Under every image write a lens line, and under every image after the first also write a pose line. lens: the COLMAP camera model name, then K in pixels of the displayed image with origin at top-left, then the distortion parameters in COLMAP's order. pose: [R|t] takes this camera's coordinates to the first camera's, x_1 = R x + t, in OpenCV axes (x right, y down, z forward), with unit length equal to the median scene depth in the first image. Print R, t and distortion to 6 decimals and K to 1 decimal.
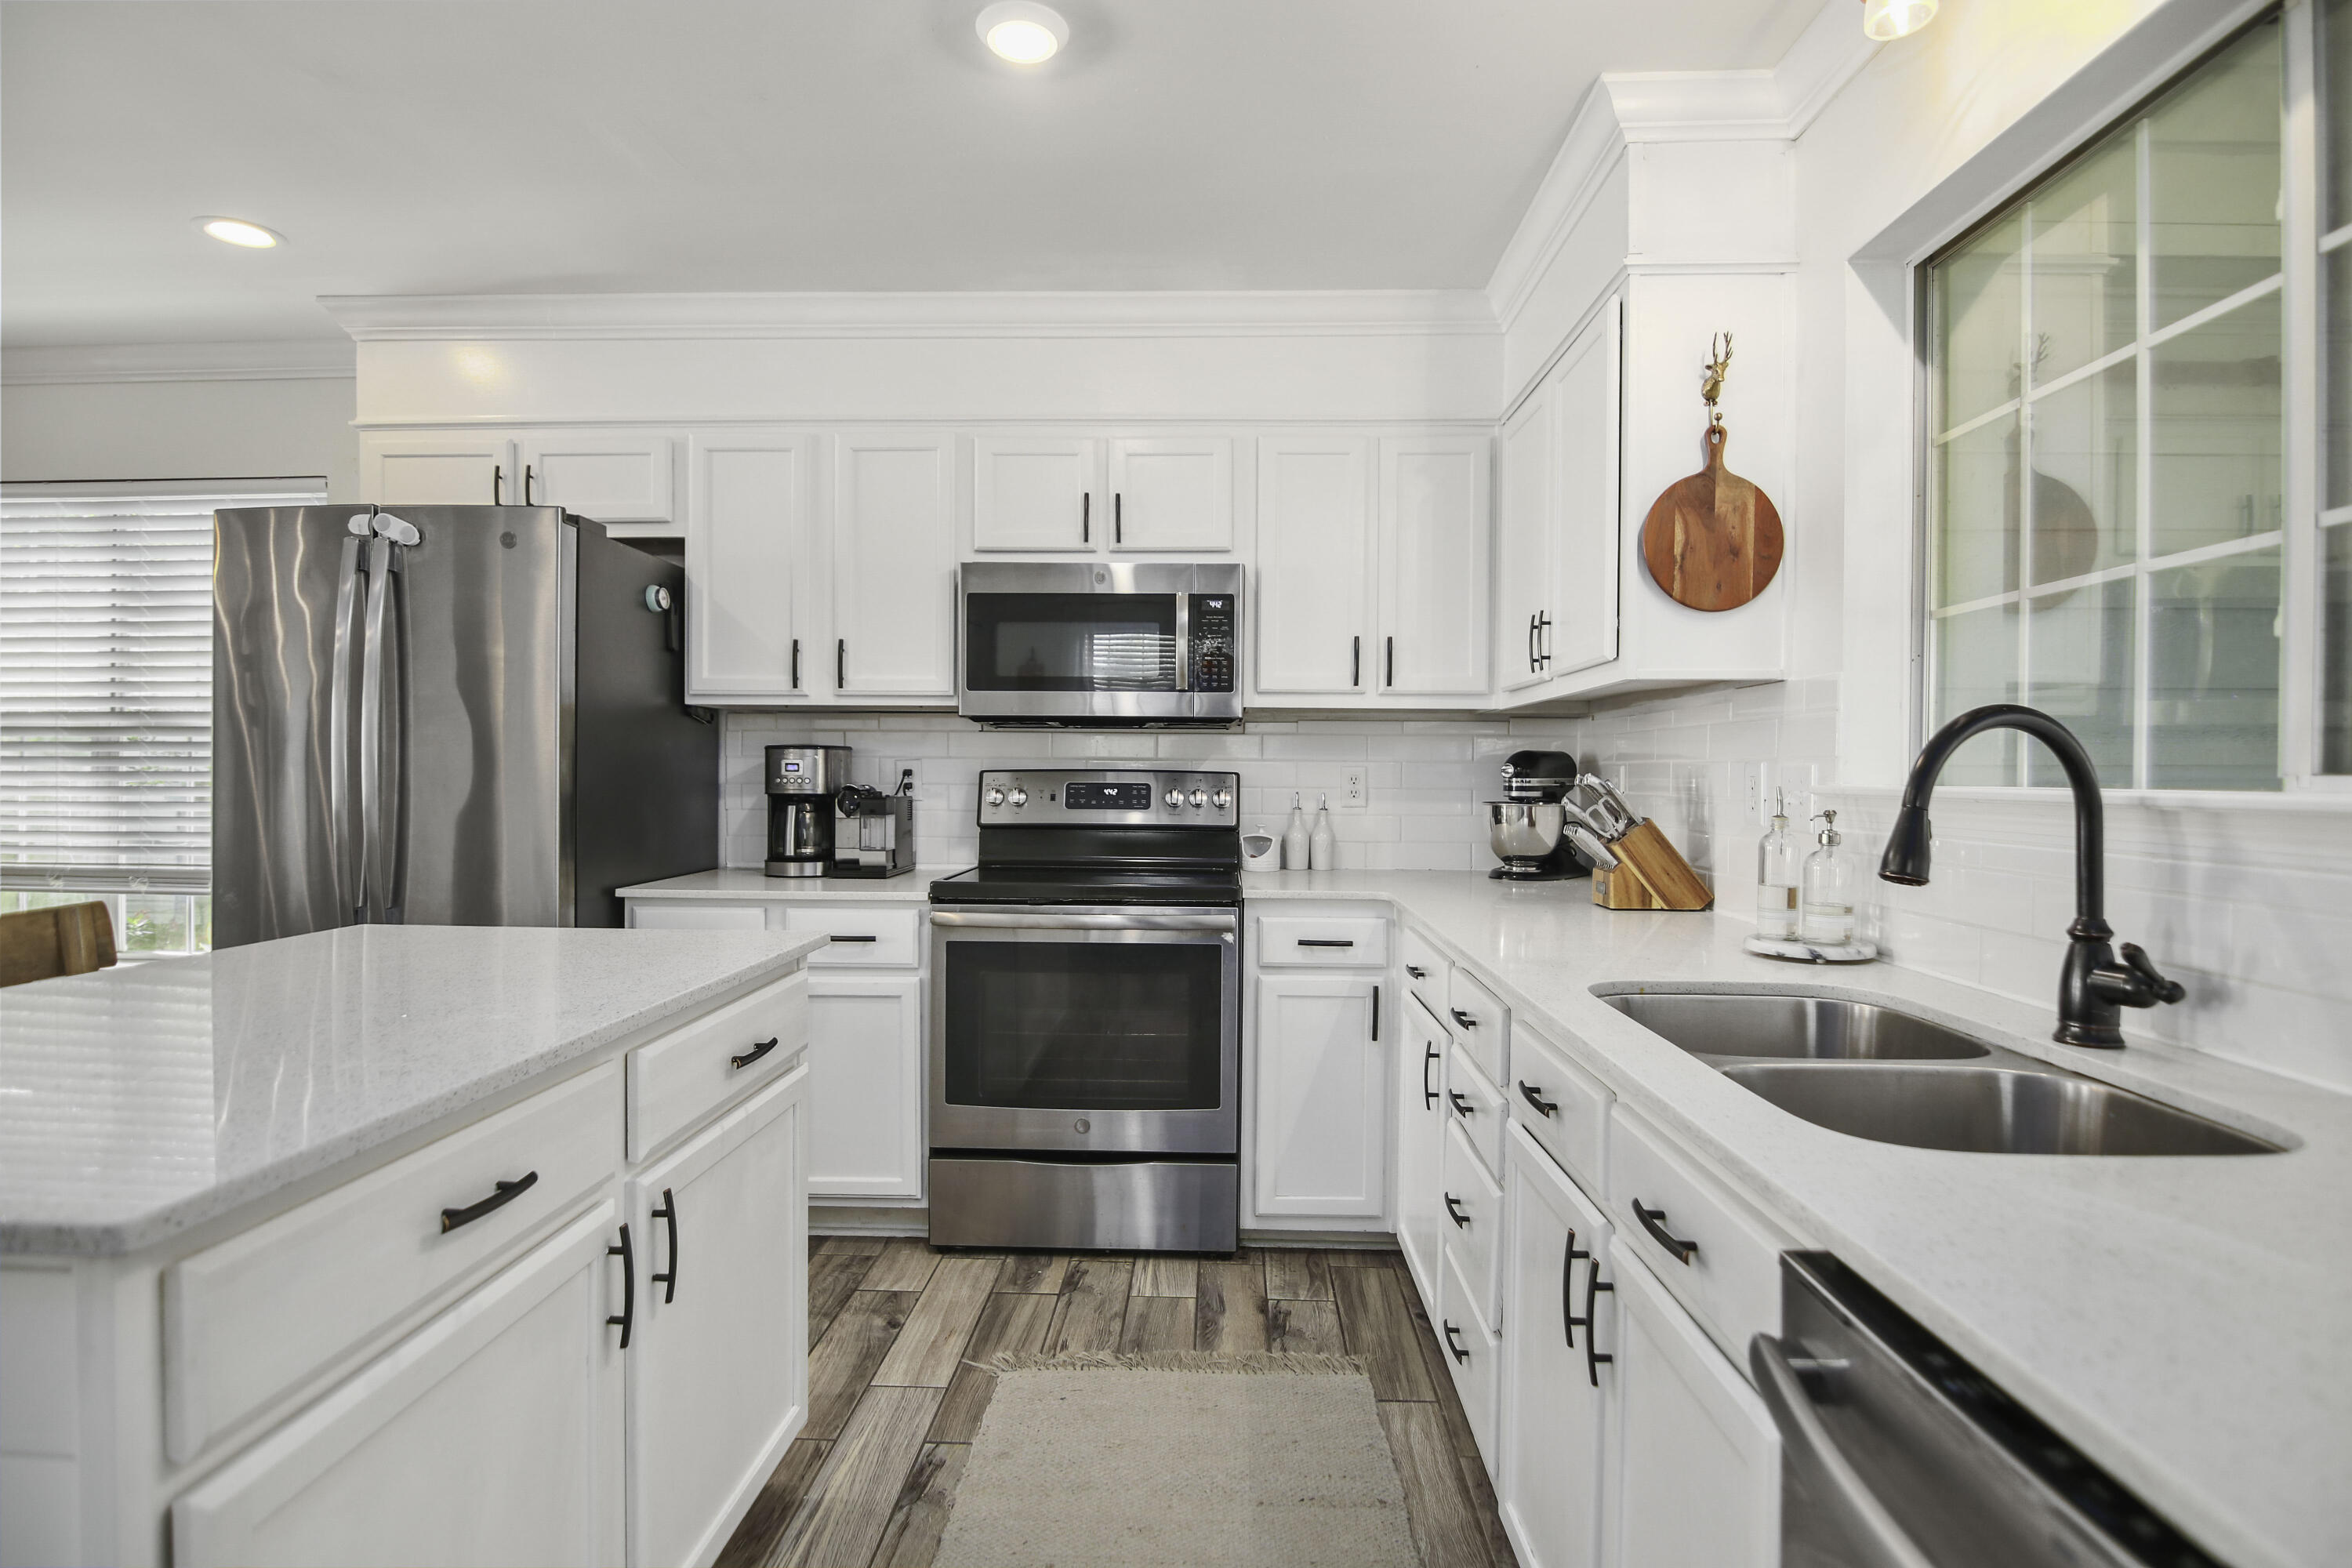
lens RADIAL K [[1198.7, 0, 1183.0], [0, 1198.7, 785.7], [0, 0, 1]] dist [-0.002451, -0.014937]
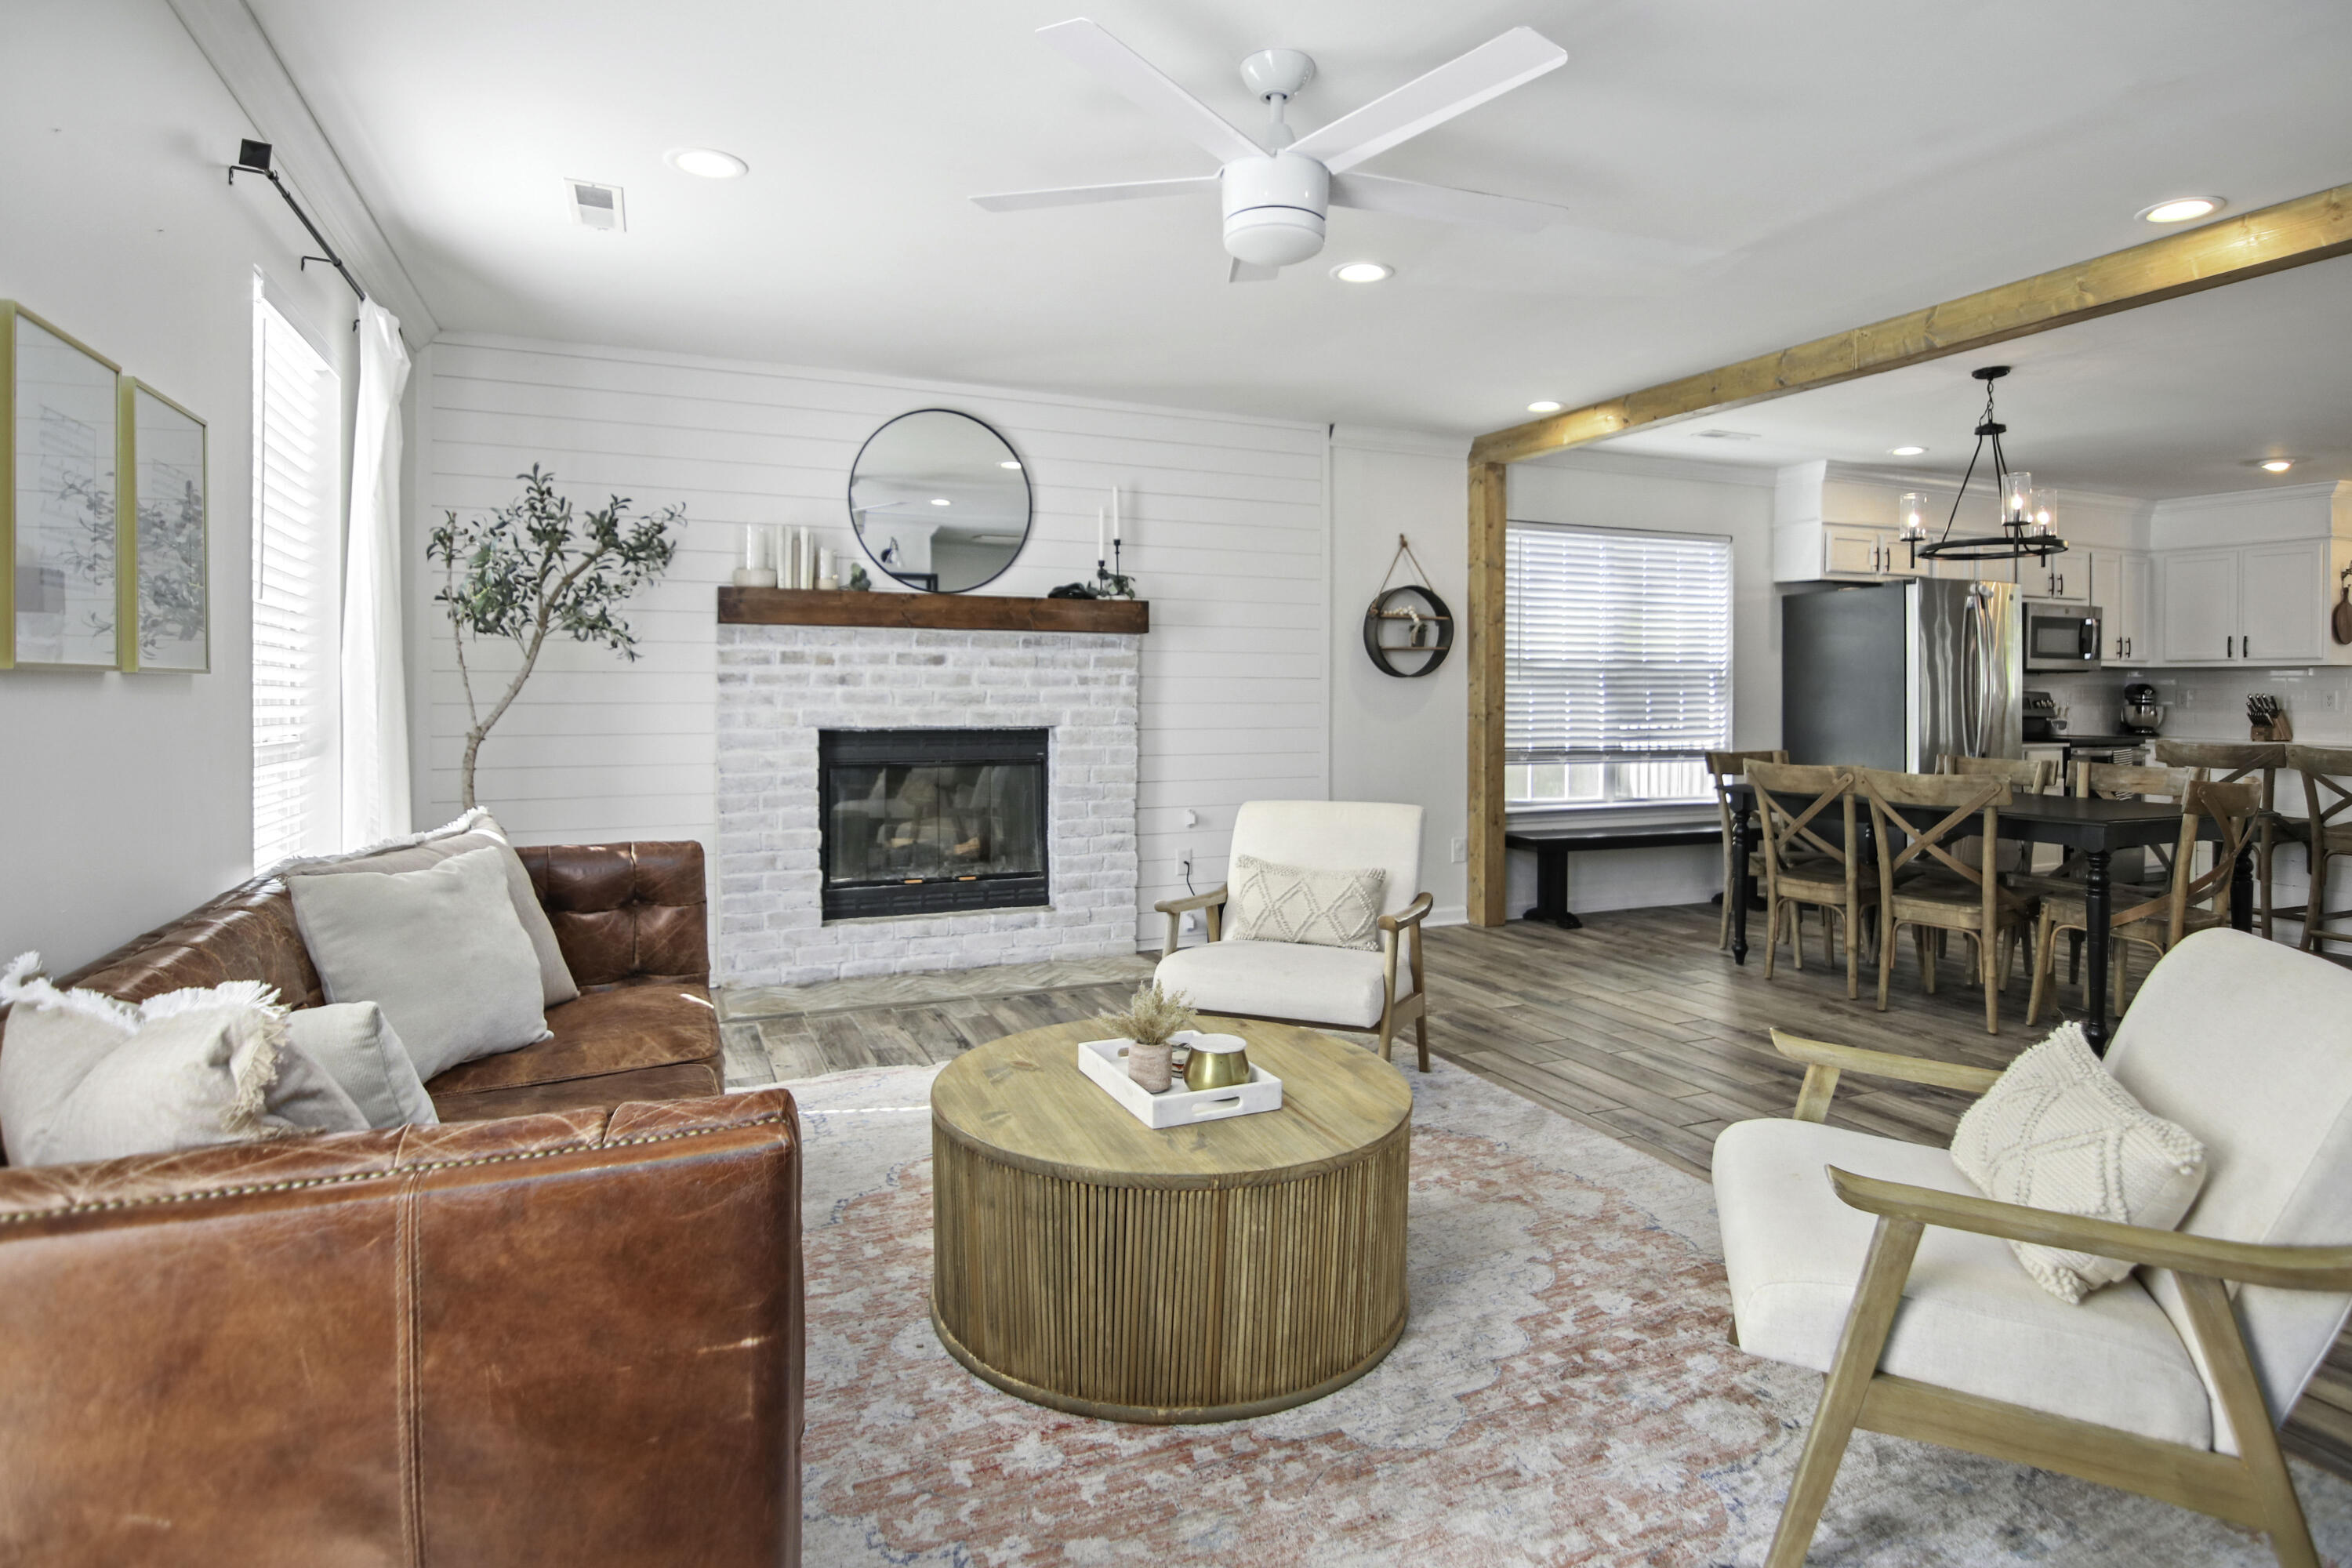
lens RADIAL K [[1224.9, 0, 1178.5], [0, 1224.9, 691.2], [0, 0, 1]] dist [-0.026487, 0.000707]
pose [[0.904696, -0.003213, 0.426046, -2.914046], [0.004834, 0.999985, -0.002723, -0.019004], [-0.426031, 0.004523, 0.904697, -0.444696]]
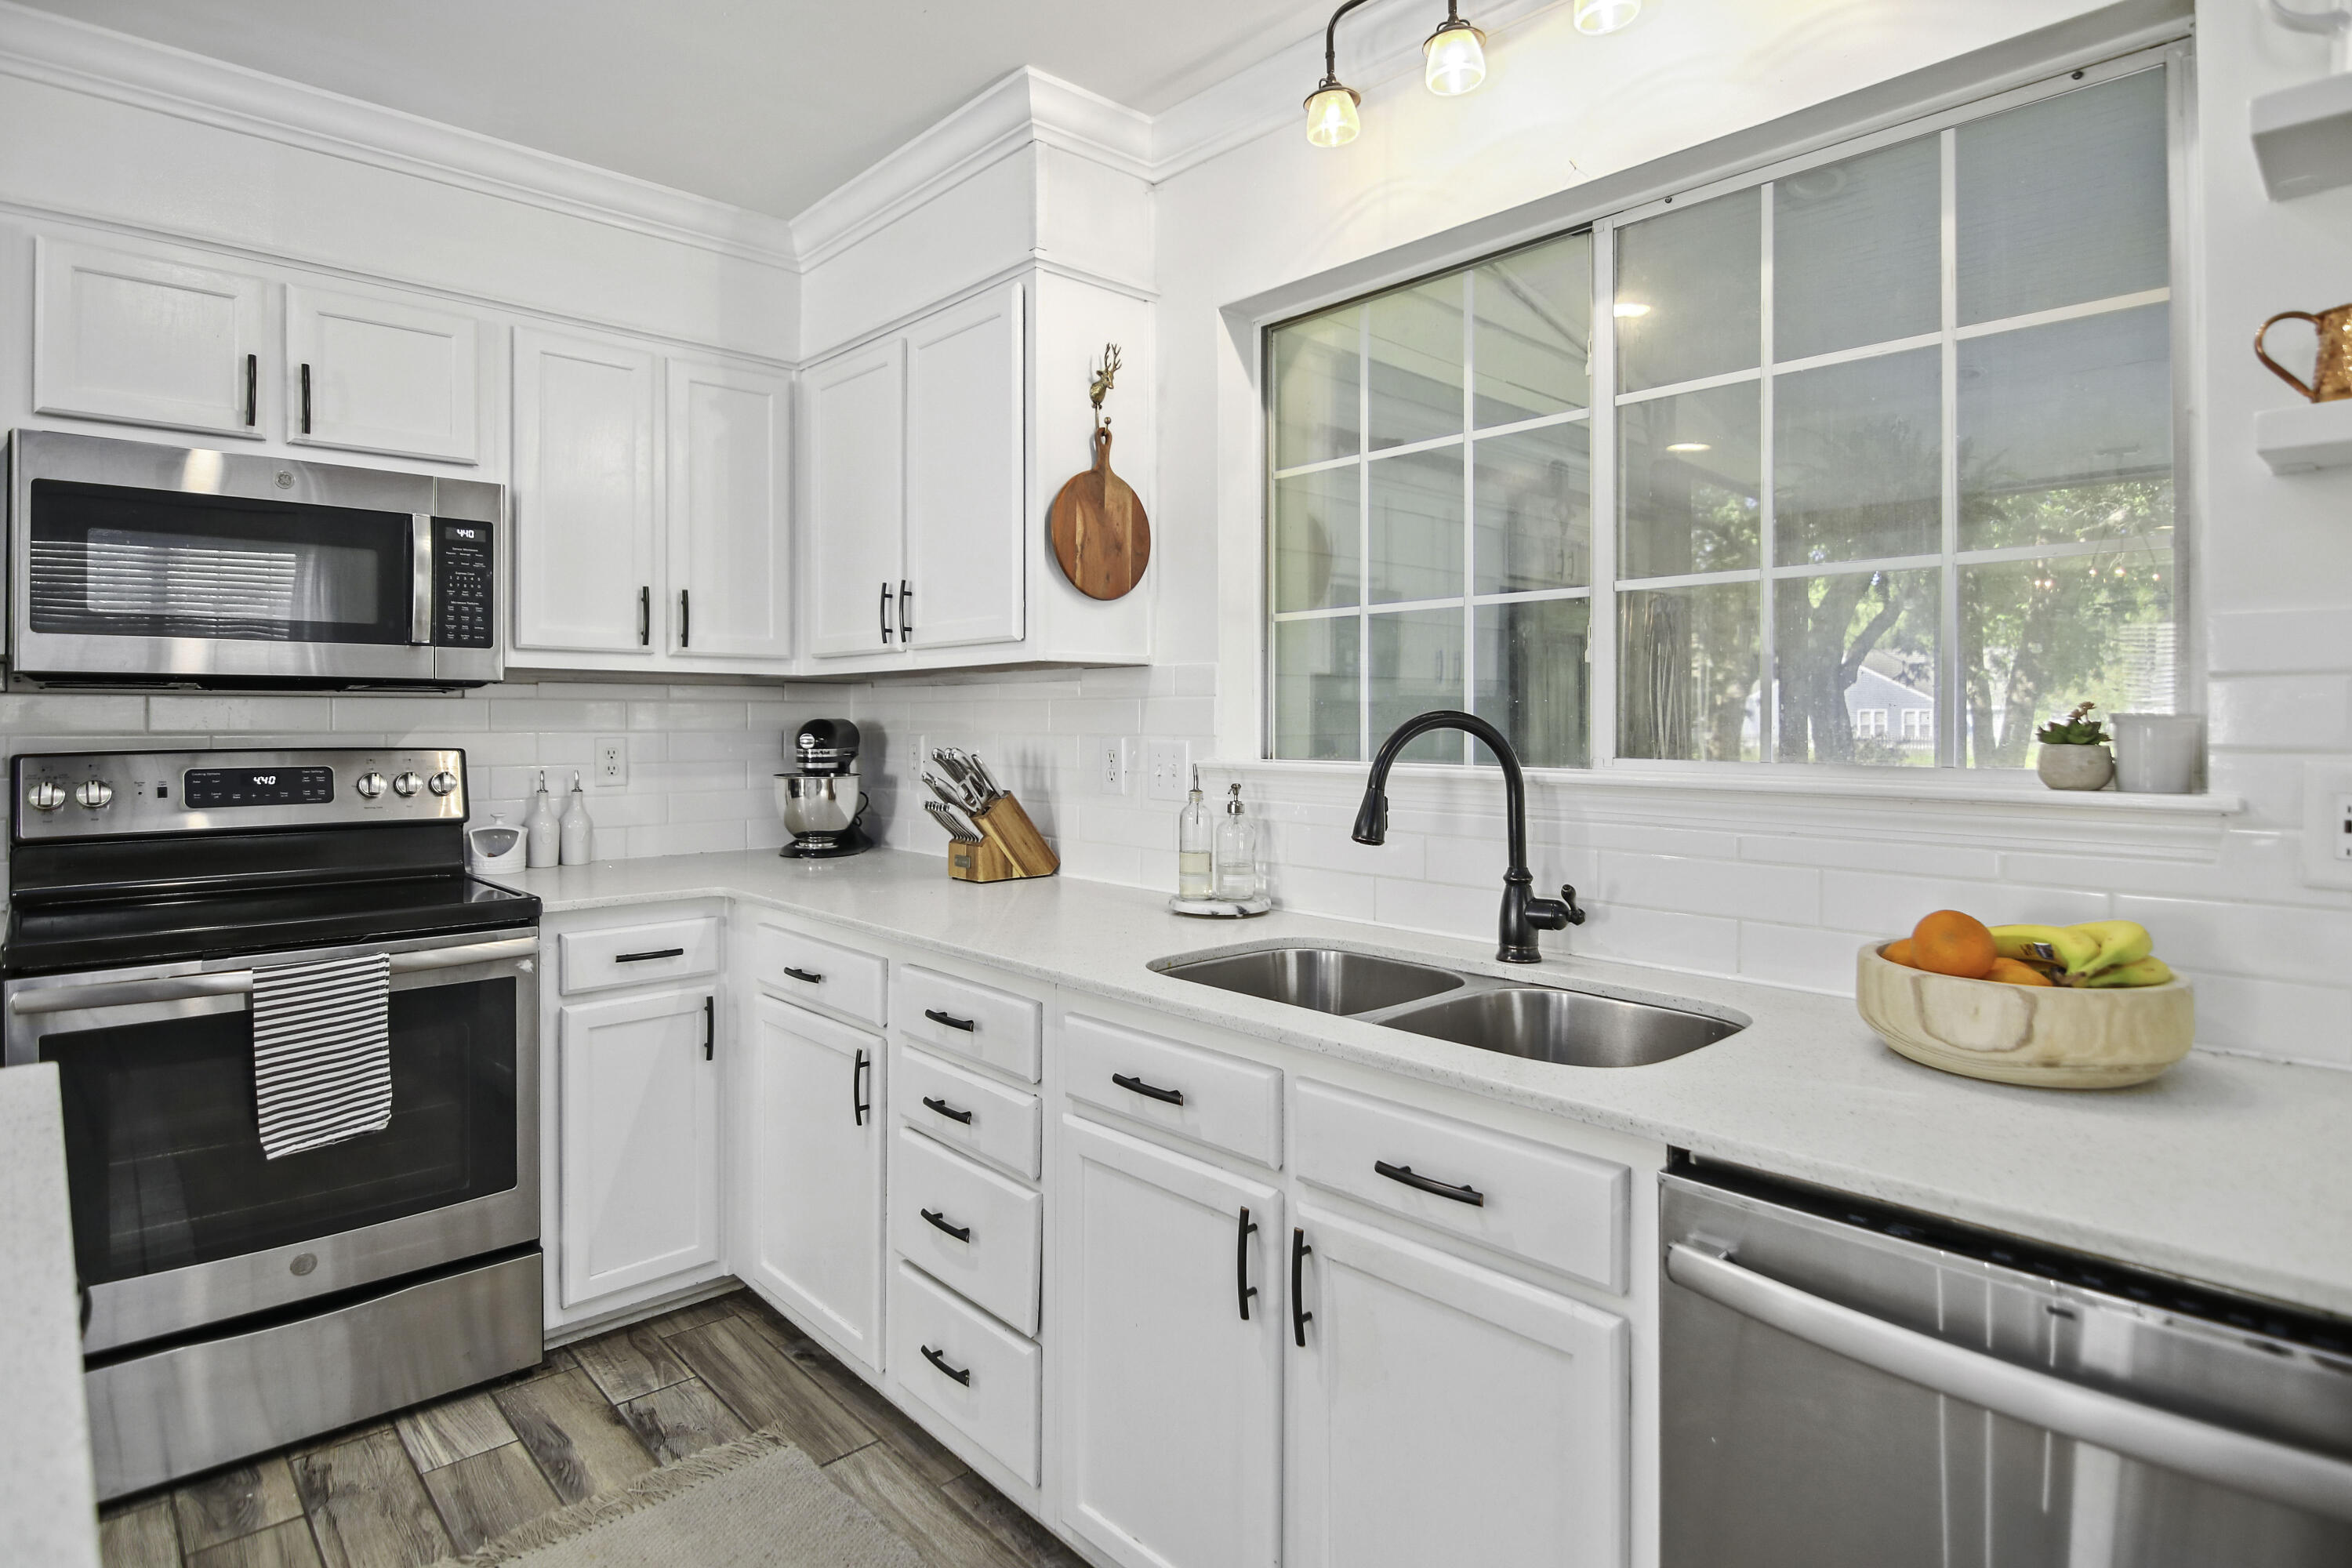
lens RADIAL K [[1228.3, 0, 1188.3], [0, 1228.3, 721.9], [0, 0, 1]] dist [0.000219, -0.012540]
pose [[0.705113, -0.008542, 0.709044, -0.221732], [0.012718, 0.999919, -0.000602, -0.026019], [-0.708981, 0.009442, 0.705164, 0.127006]]
